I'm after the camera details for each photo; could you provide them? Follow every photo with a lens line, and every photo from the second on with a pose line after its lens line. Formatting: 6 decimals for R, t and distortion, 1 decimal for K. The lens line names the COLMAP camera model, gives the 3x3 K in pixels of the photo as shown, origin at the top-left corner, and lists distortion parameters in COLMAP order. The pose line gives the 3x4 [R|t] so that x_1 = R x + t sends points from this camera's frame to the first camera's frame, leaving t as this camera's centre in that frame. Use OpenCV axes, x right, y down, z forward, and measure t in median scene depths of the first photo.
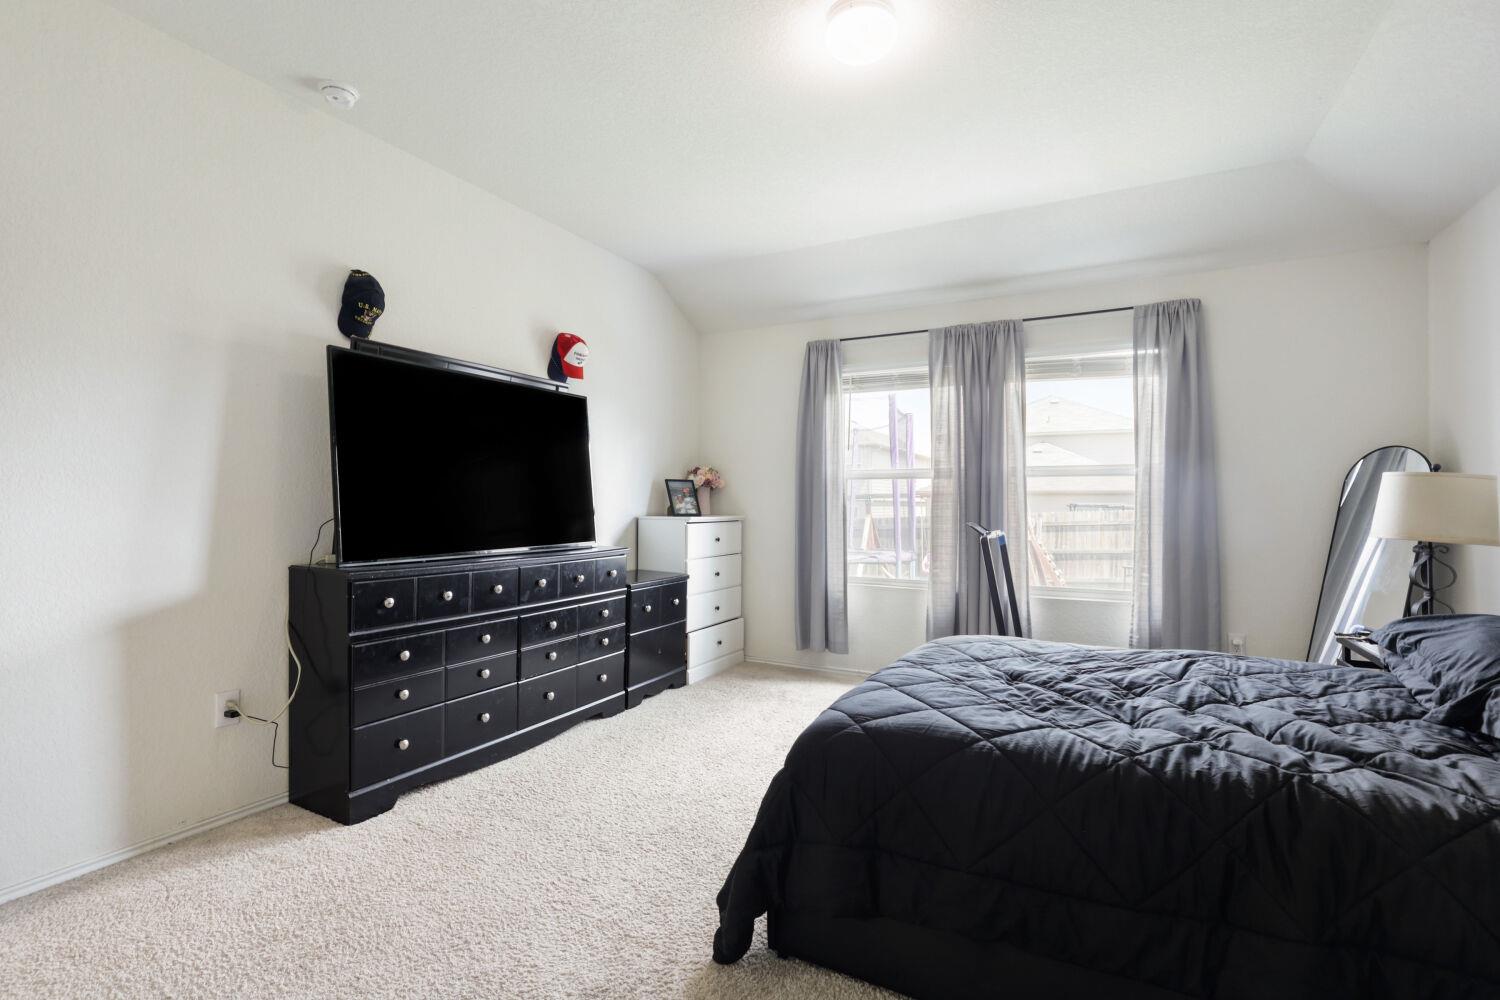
lens RADIAL K [[700.9, 0, 743.4], [0, 700.9, 503.6], [0, 0, 1]] dist [-0.008988, 0.002046]
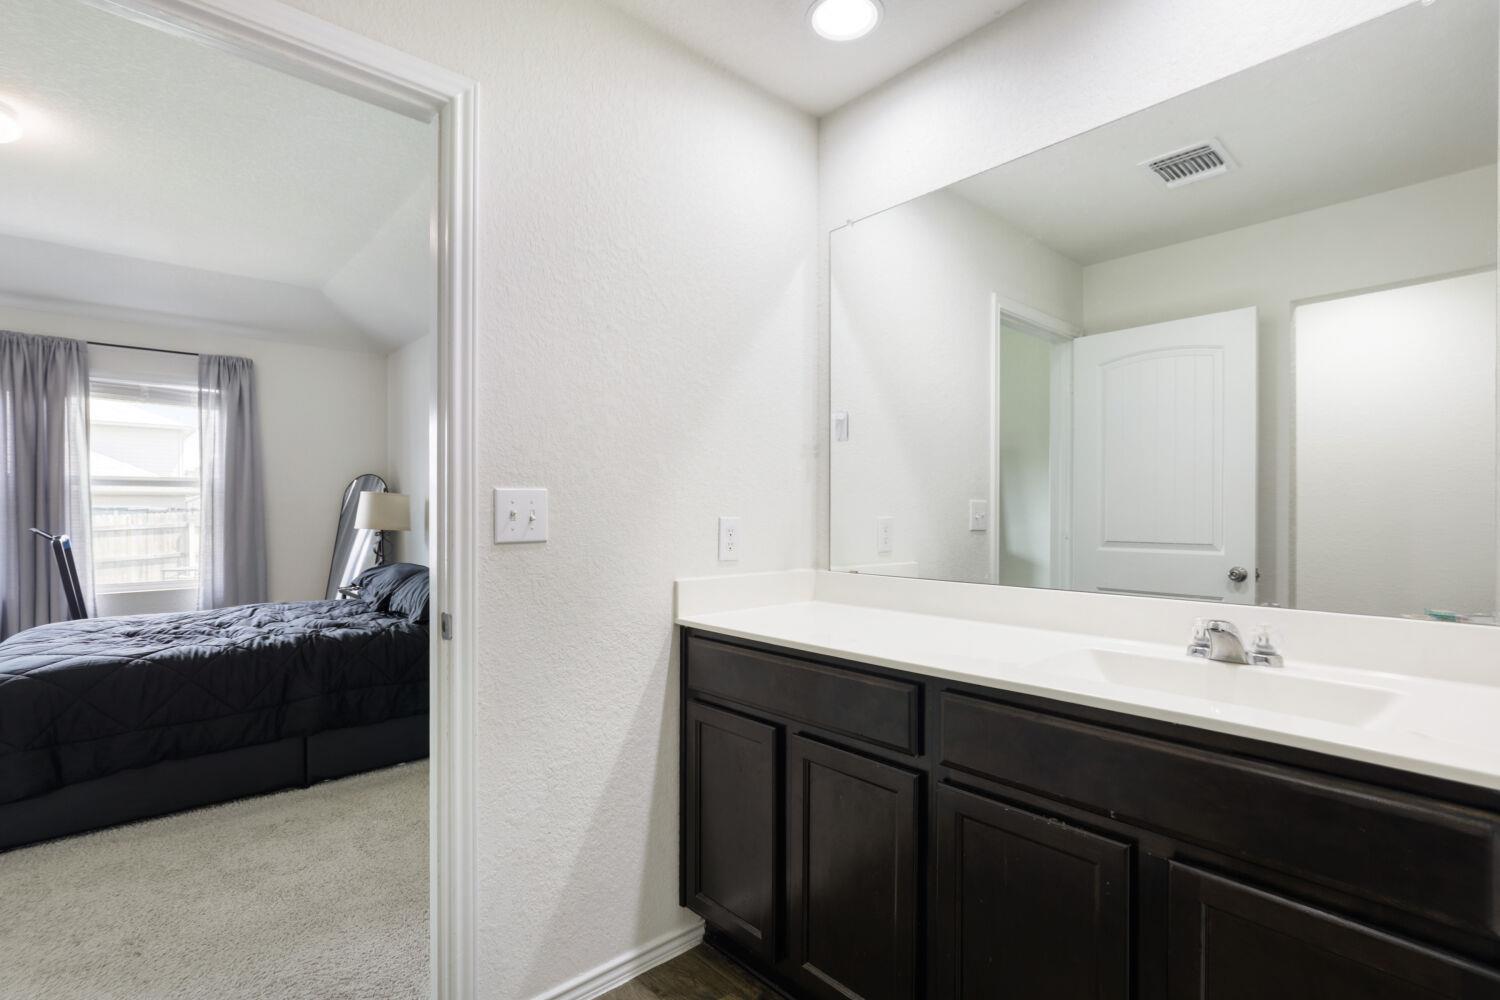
lens RADIAL K [[700.9, 0, 744.4], [0, 700.9, 507.8], [0, 0, 1]] dist [-0.008988, 0.002046]
pose [[0.349108, -0.002946, 0.937078, -0.451931], [-0.000449, 0.999994, 0.003311, -0.012835], [-0.937082, -0.001576, 0.349105, -0.591046]]
